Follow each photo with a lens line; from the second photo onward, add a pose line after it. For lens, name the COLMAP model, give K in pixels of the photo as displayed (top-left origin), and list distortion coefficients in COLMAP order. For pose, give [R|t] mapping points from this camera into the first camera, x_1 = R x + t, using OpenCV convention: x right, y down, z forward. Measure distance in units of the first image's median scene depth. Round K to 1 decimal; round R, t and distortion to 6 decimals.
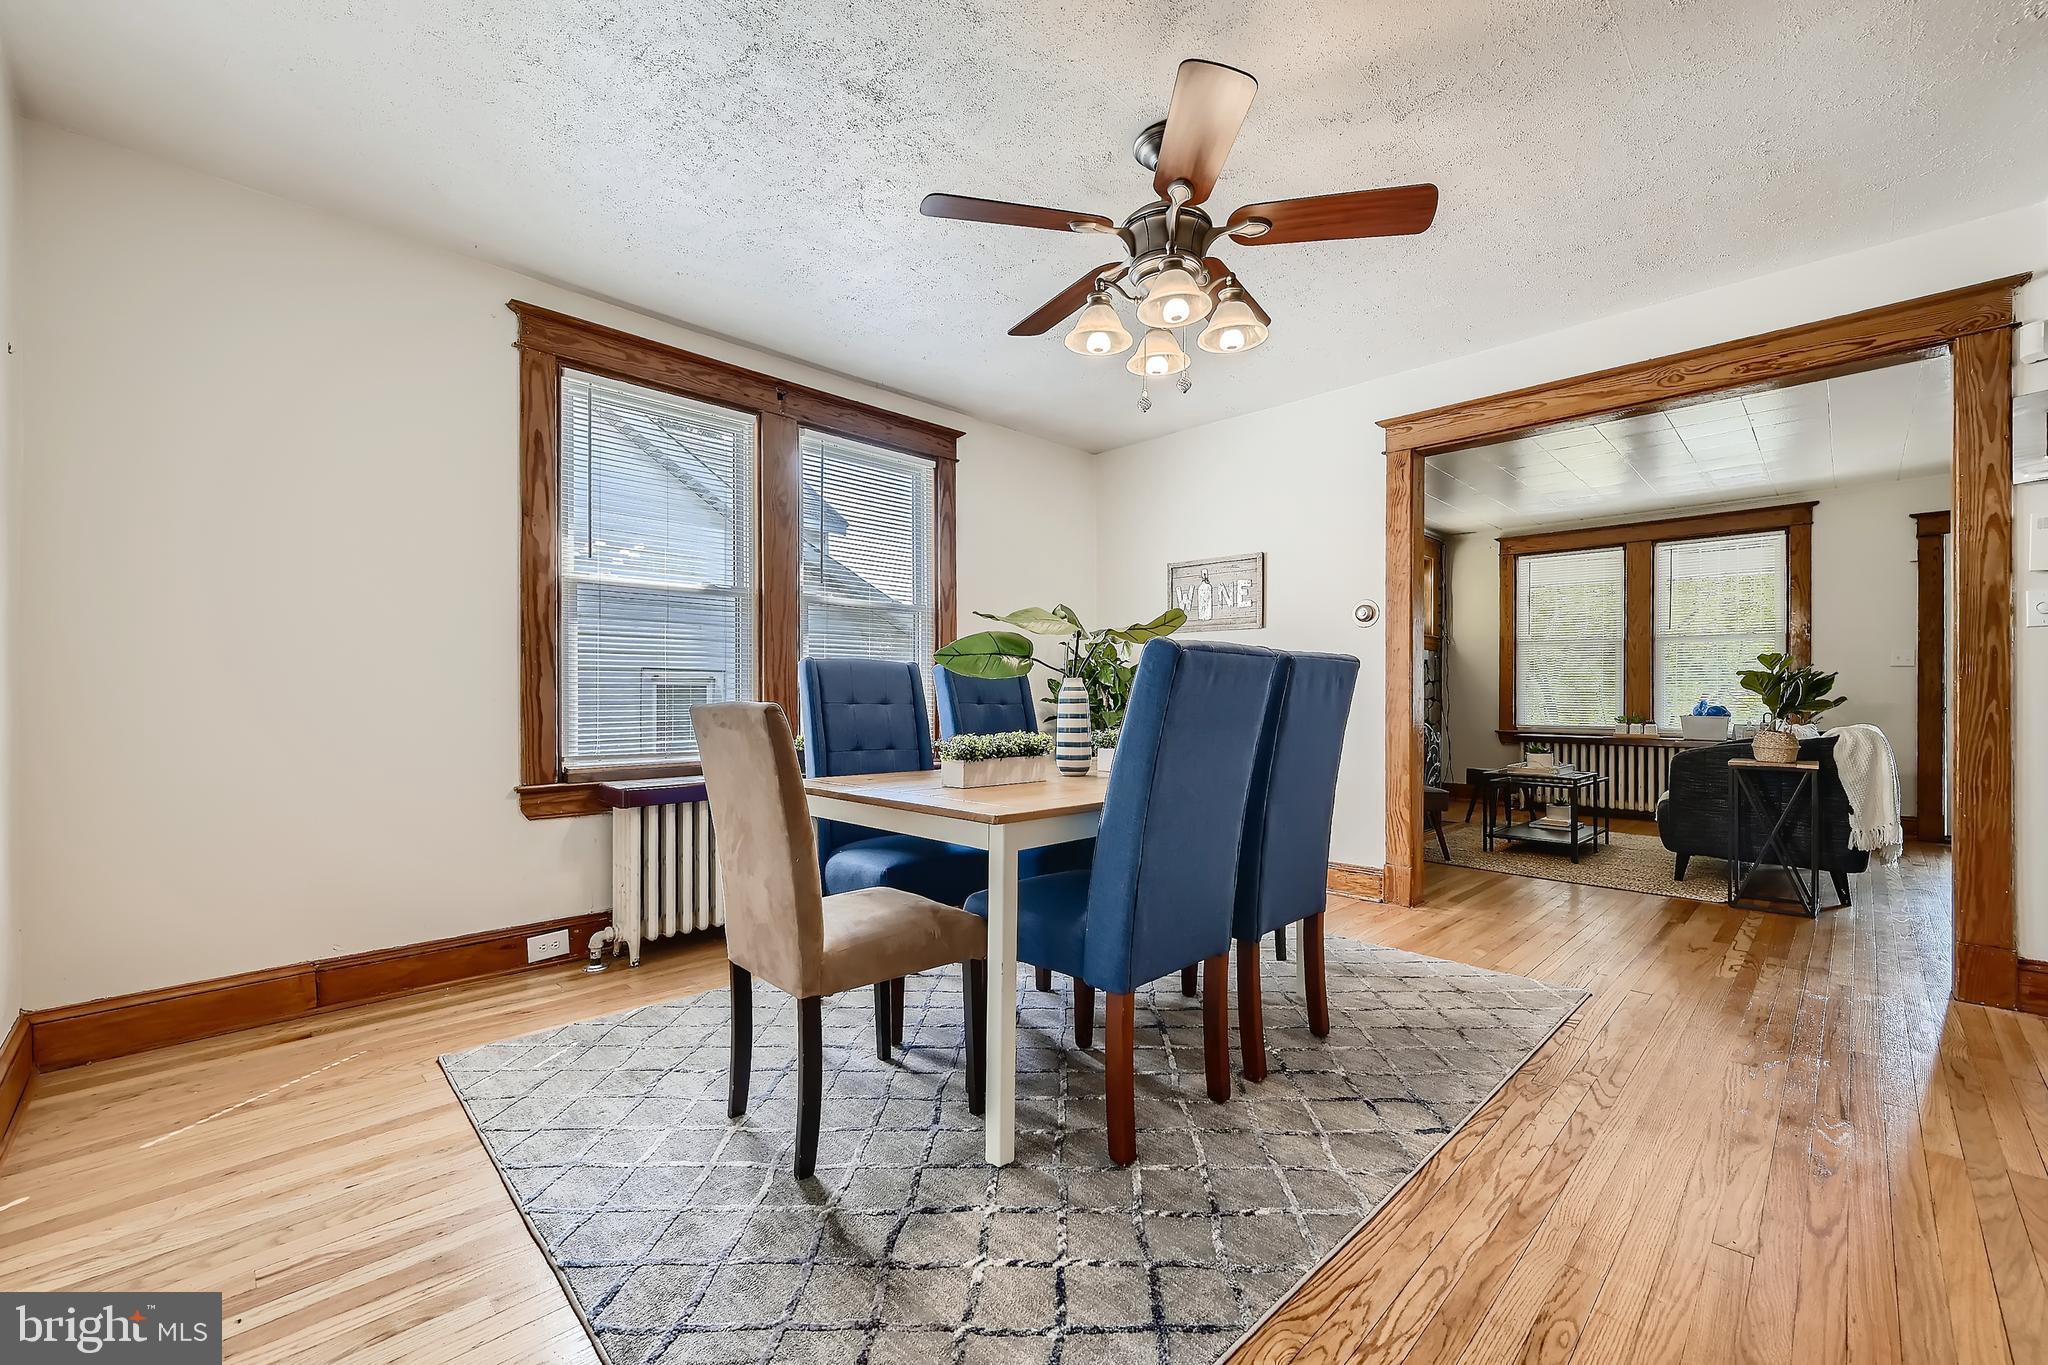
lens RADIAL K [[828.2, 0, 1029.7], [0, 828.2, 707.3], [0, 0, 1]] dist [-0.000717, -0.000182]
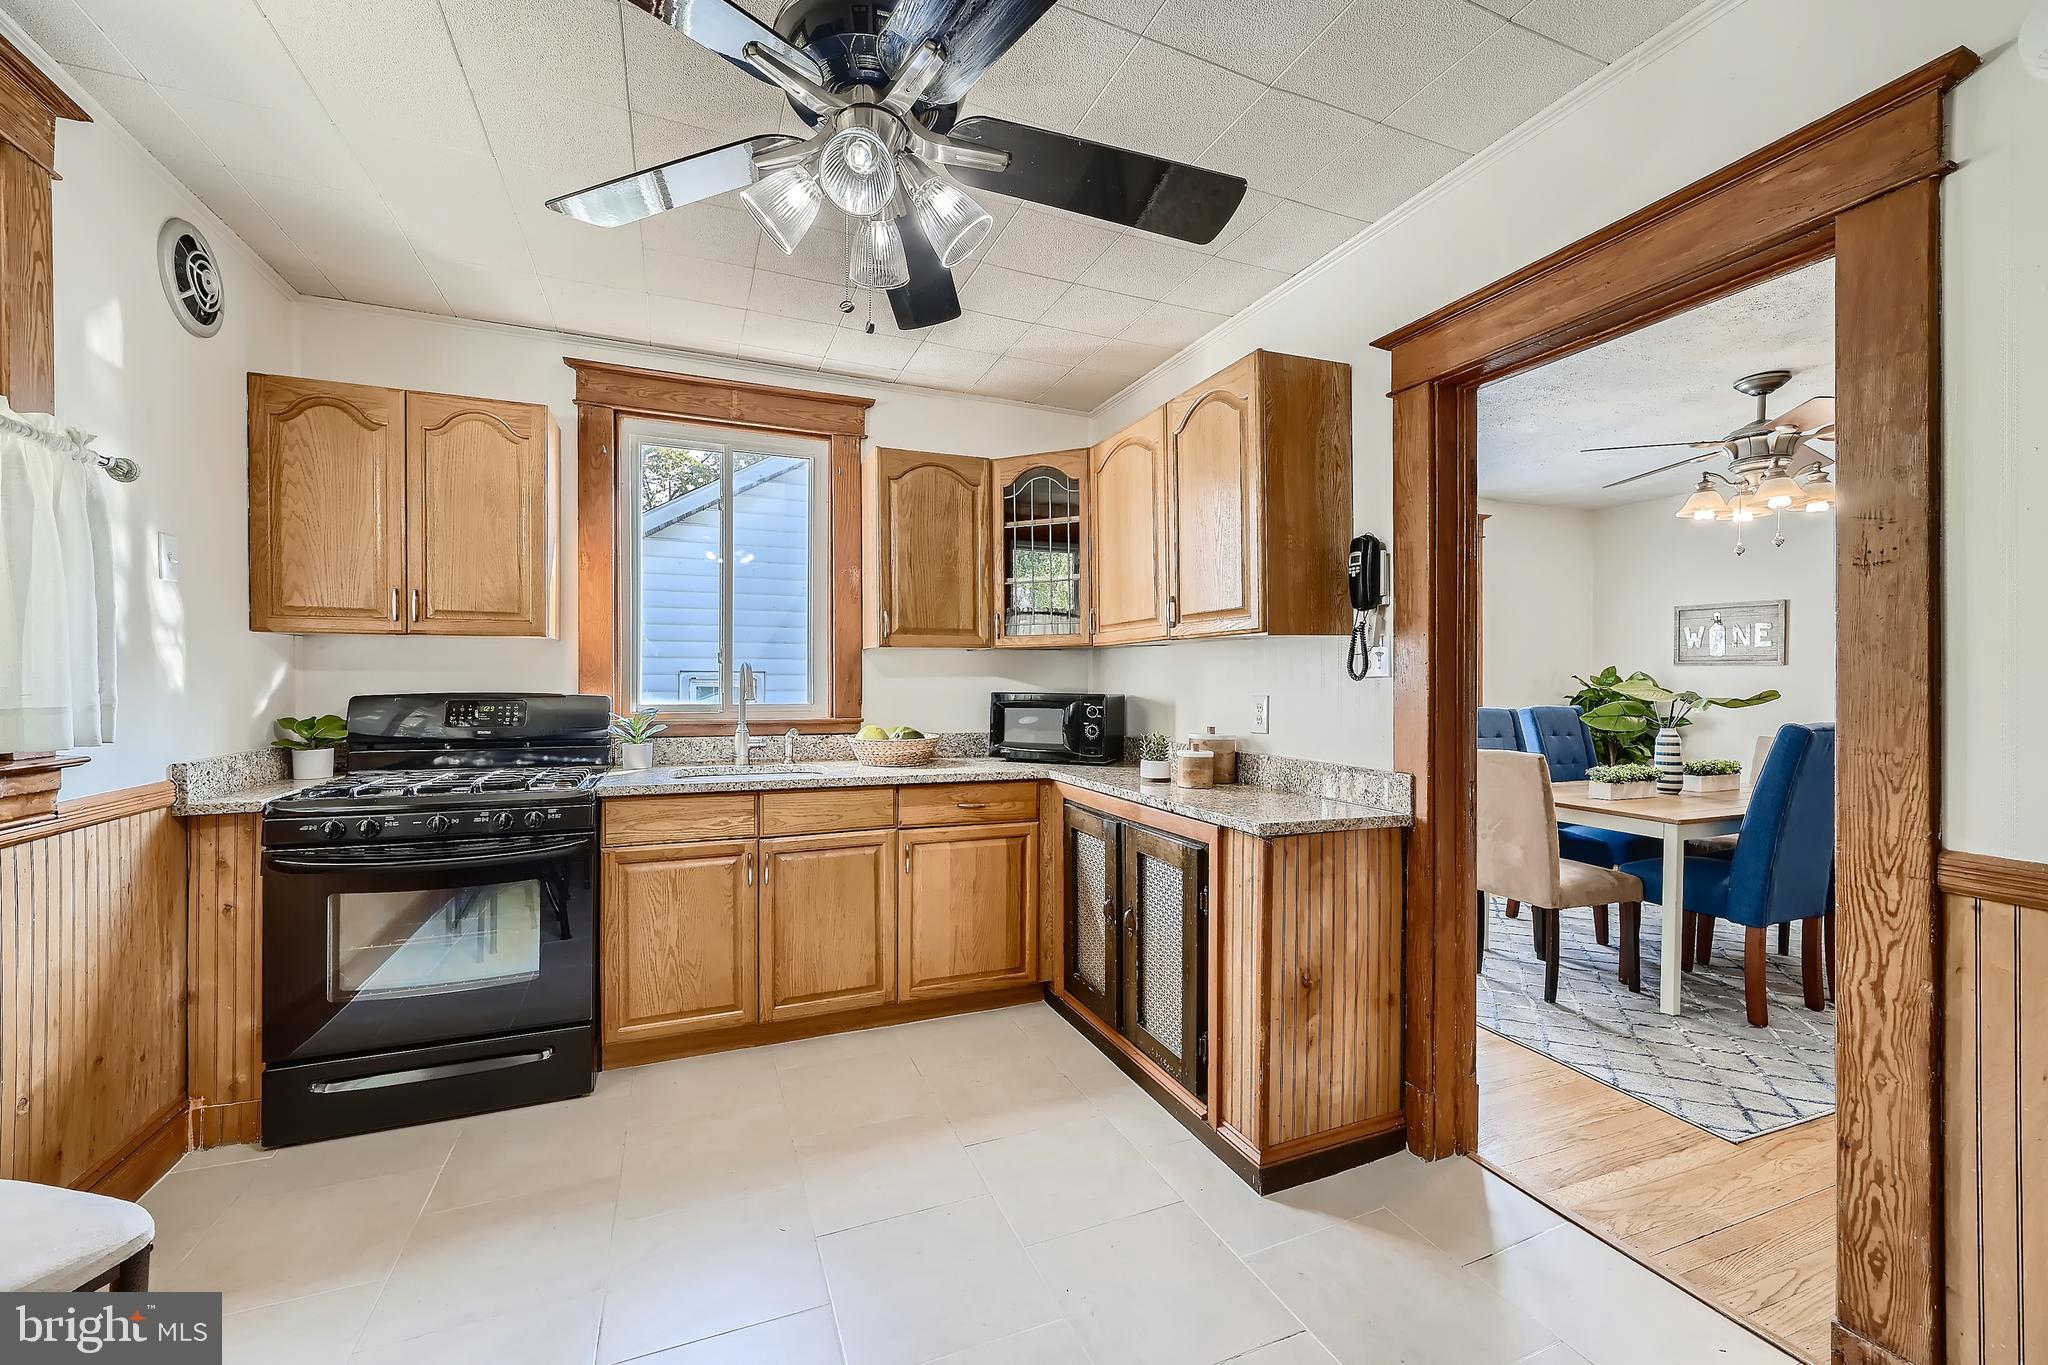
lens RADIAL K [[812.7, 0, 1021.0], [0, 812.7, 684.9], [0, 0, 1]] dist [0.000514, -0.000001]
pose [[0.921720, 0.007033, -0.387793, -0.643938], [-0.006404, 0.999975, 0.002914, -0.155048], [0.387804, -0.000202, 0.921742, -1.147905]]
